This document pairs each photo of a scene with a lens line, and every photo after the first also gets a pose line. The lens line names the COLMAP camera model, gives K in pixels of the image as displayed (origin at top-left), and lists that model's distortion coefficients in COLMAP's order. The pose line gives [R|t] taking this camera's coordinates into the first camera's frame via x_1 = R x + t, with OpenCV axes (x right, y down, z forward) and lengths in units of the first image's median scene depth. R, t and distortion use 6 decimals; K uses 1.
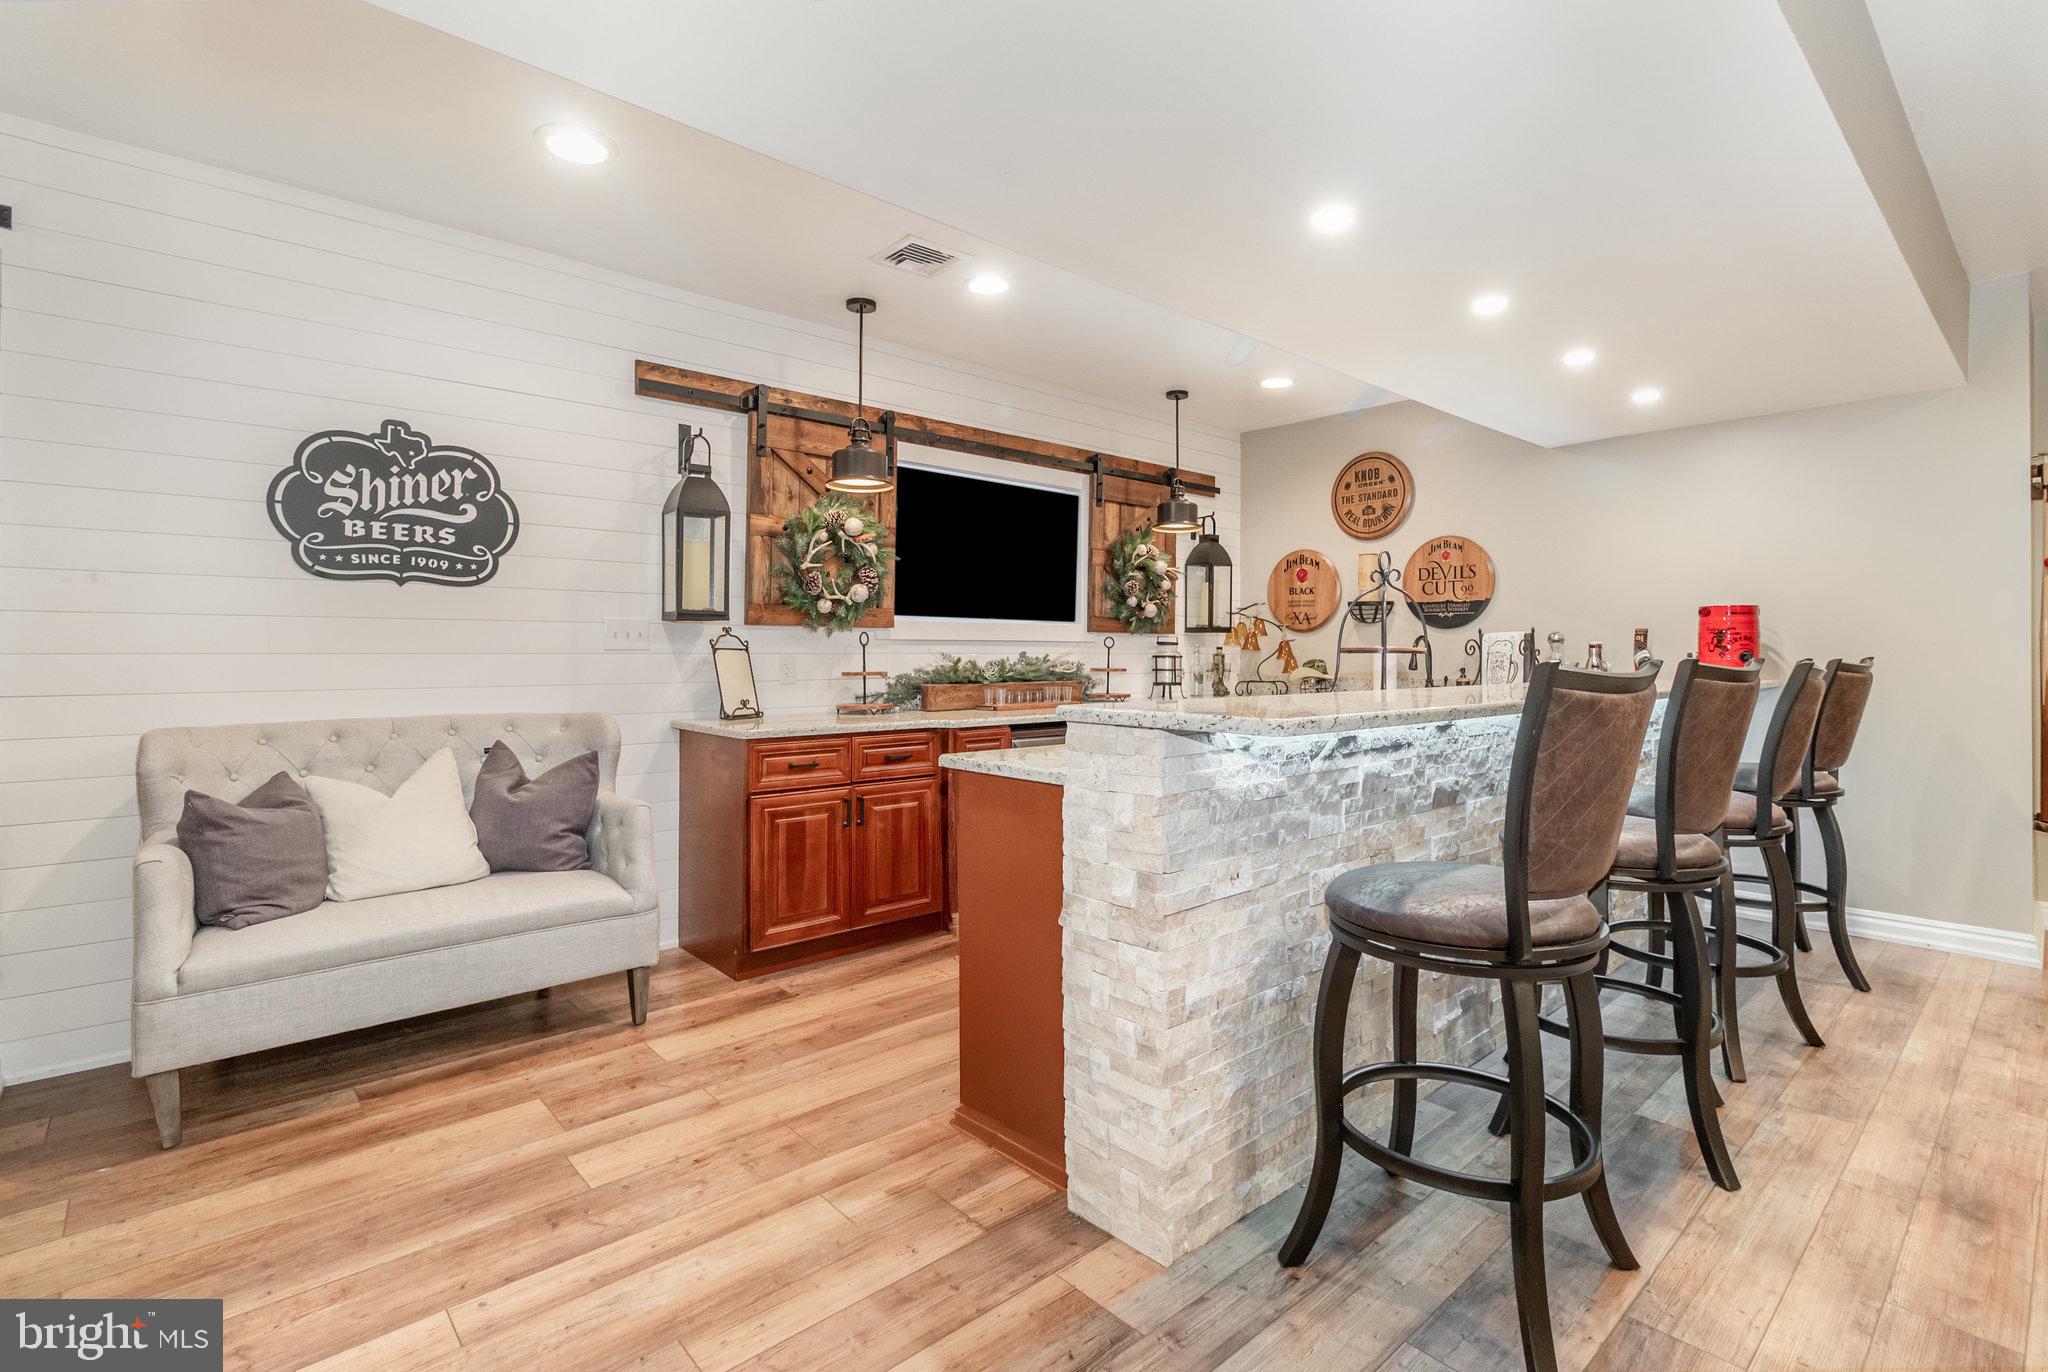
lens RADIAL K [[959.0, 0, 1027.1], [0, 959.0, 647.1], [0, 0, 1]] dist [0.005598, -0.000746]
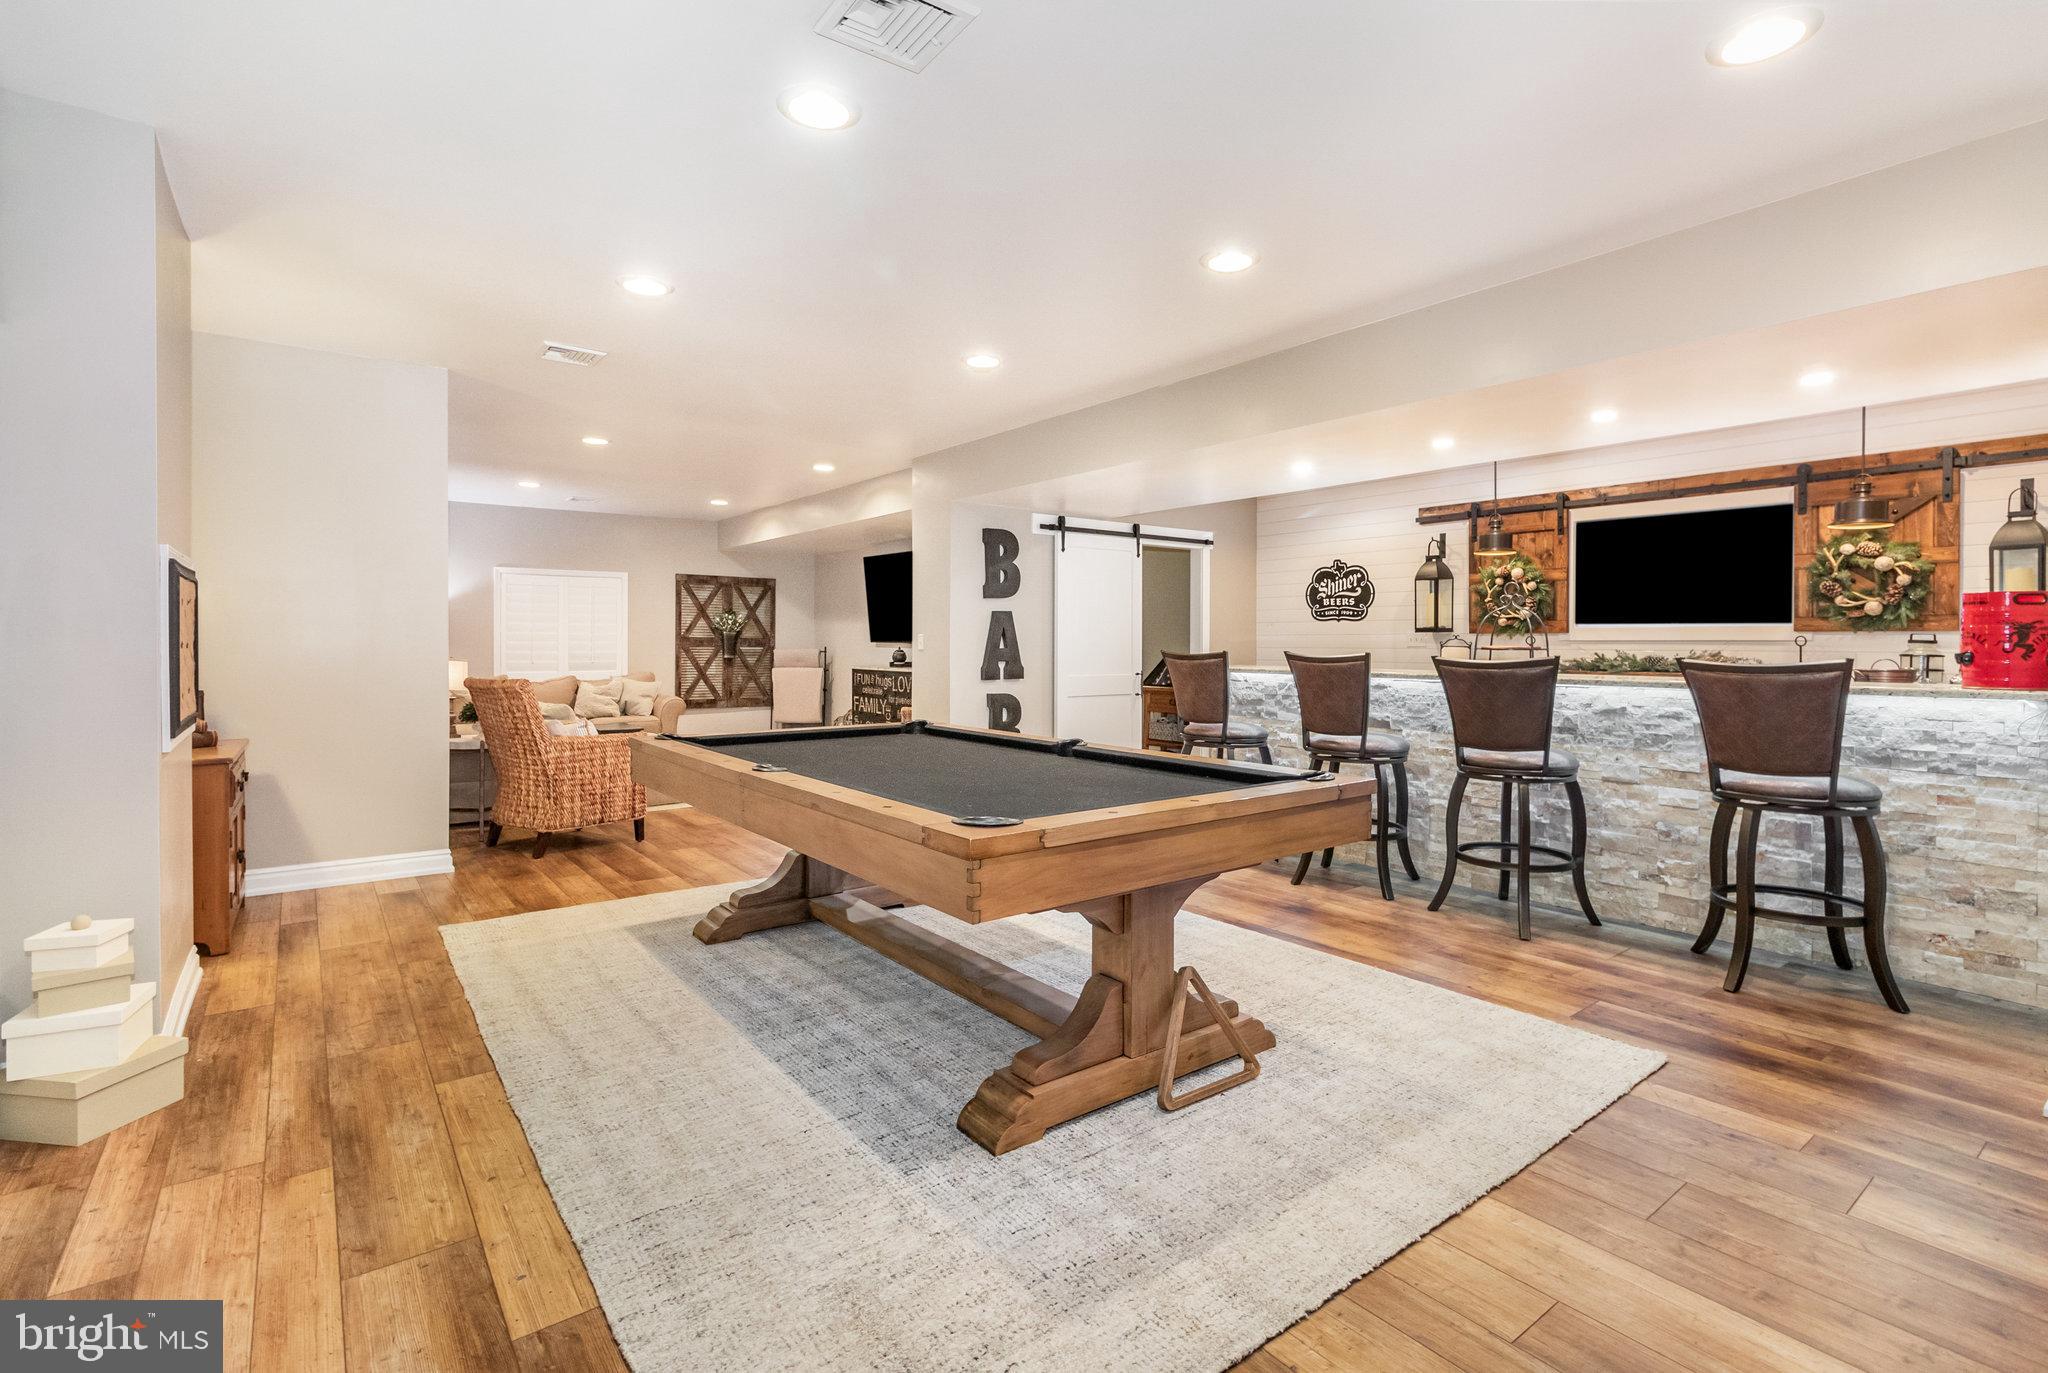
lens RADIAL K [[959.0, 0, 1050.9], [0, 959.0, 648.9], [0, 0, 1]] dist [0.005598, -0.000746]
pose [[-0.060286, 0.004434, -0.998171, 1.888646], [0.001183, 0.999990, 0.004371, -0.003166], [0.998180, -0.000917, -0.060290, 0.352625]]
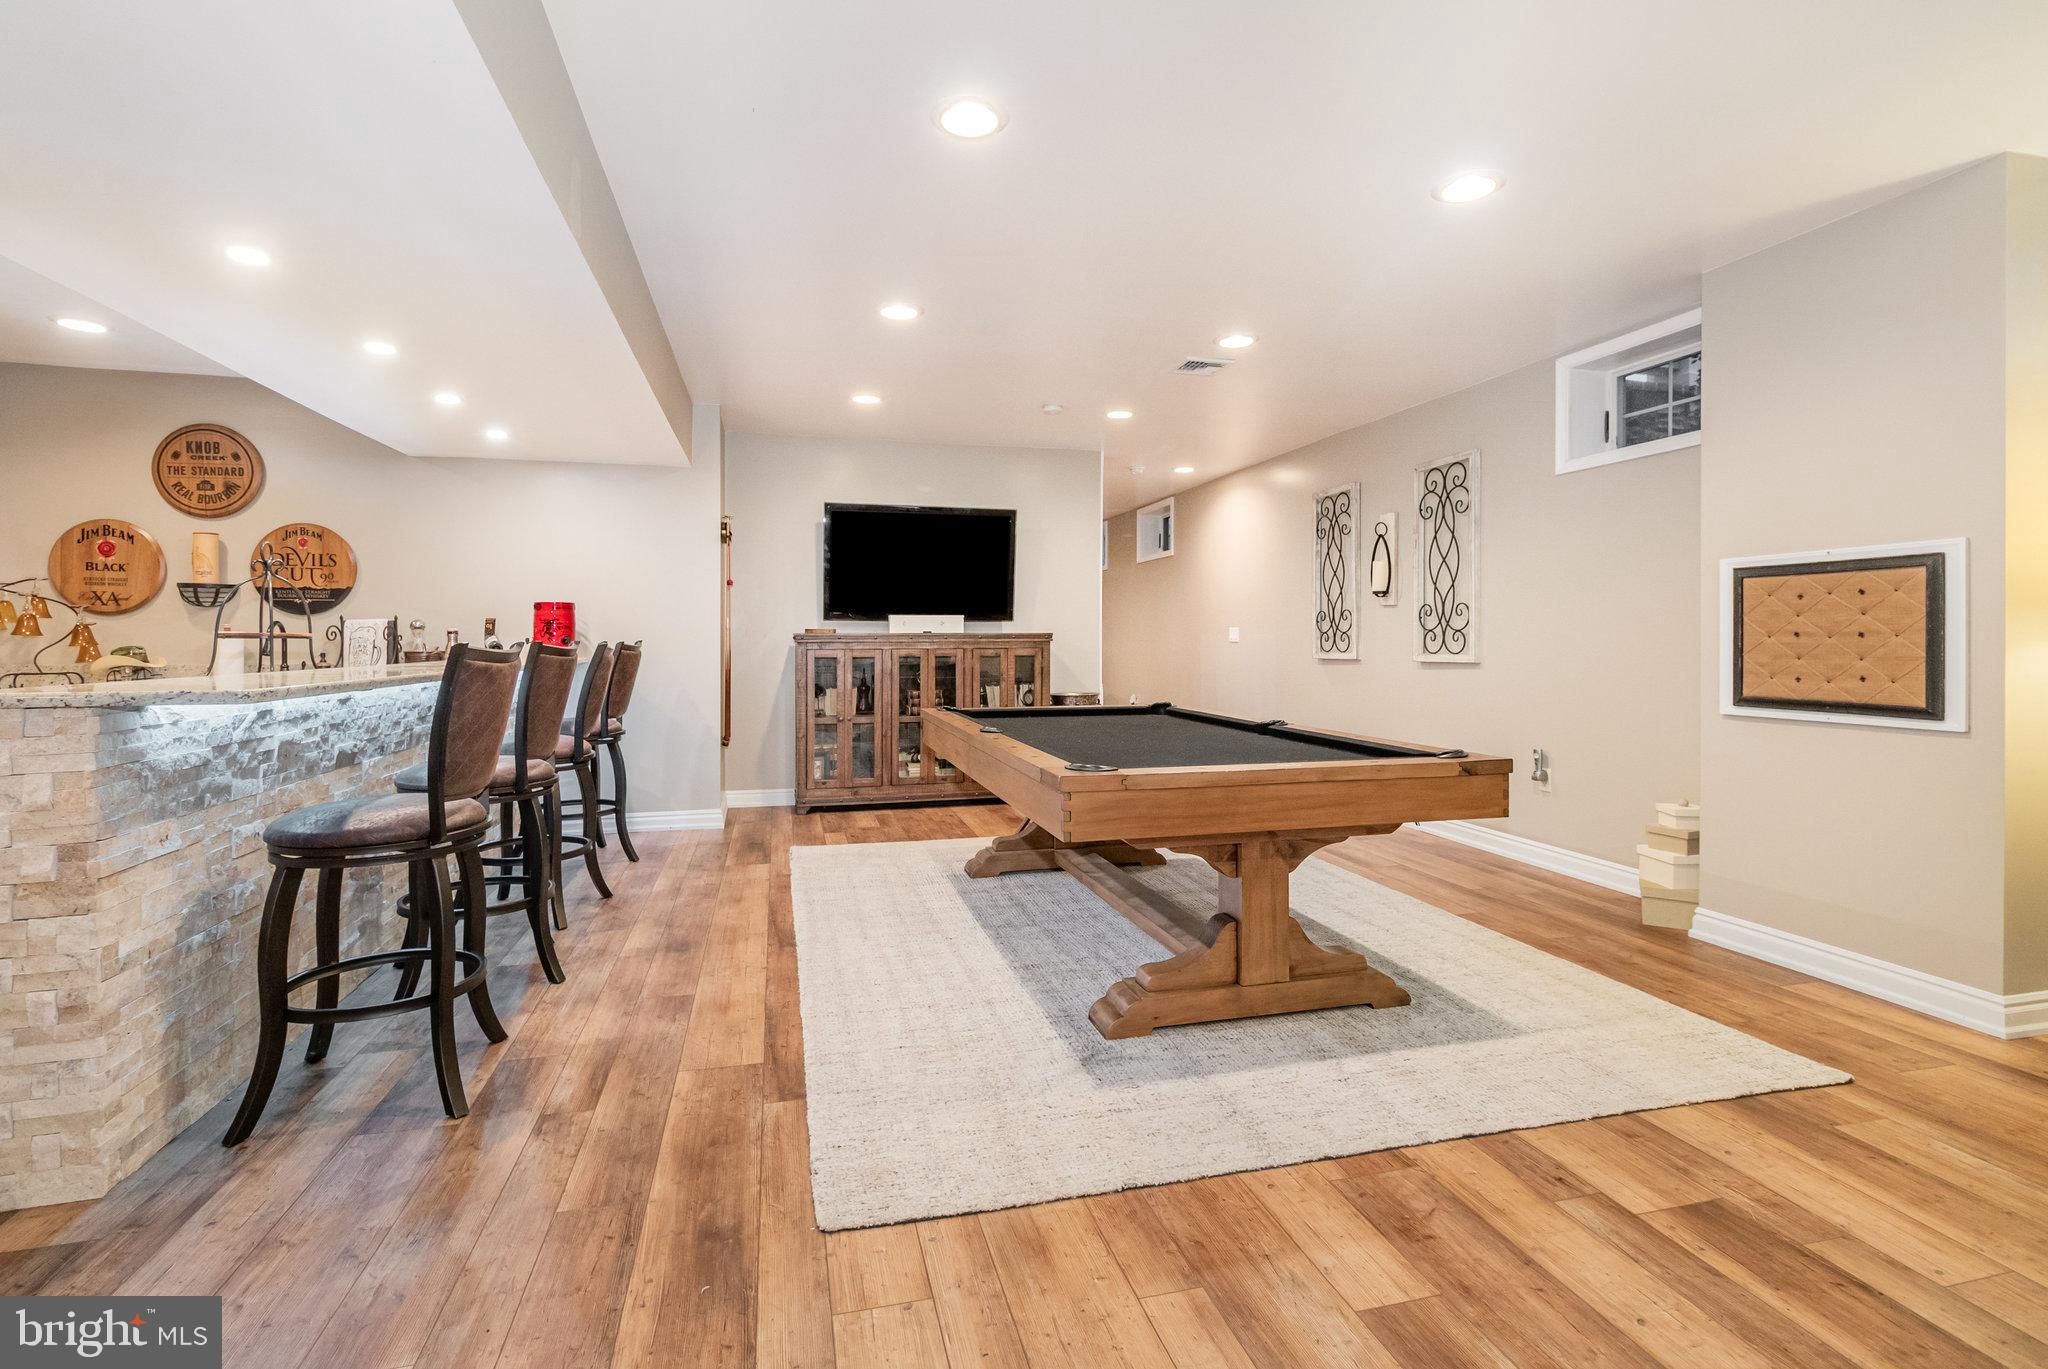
lens RADIAL K [[959.0, 0, 1034.0], [0, 959.0, 638.4], [0, 0, 1]] dist [0.005598, -0.000746]
pose [[0.453194, -0.000945, 0.891412, -0.189774], [-0.003754, 0.999989, 0.002969, 0.000065], [-0.891404, -0.004692, 0.453185, -0.238300]]
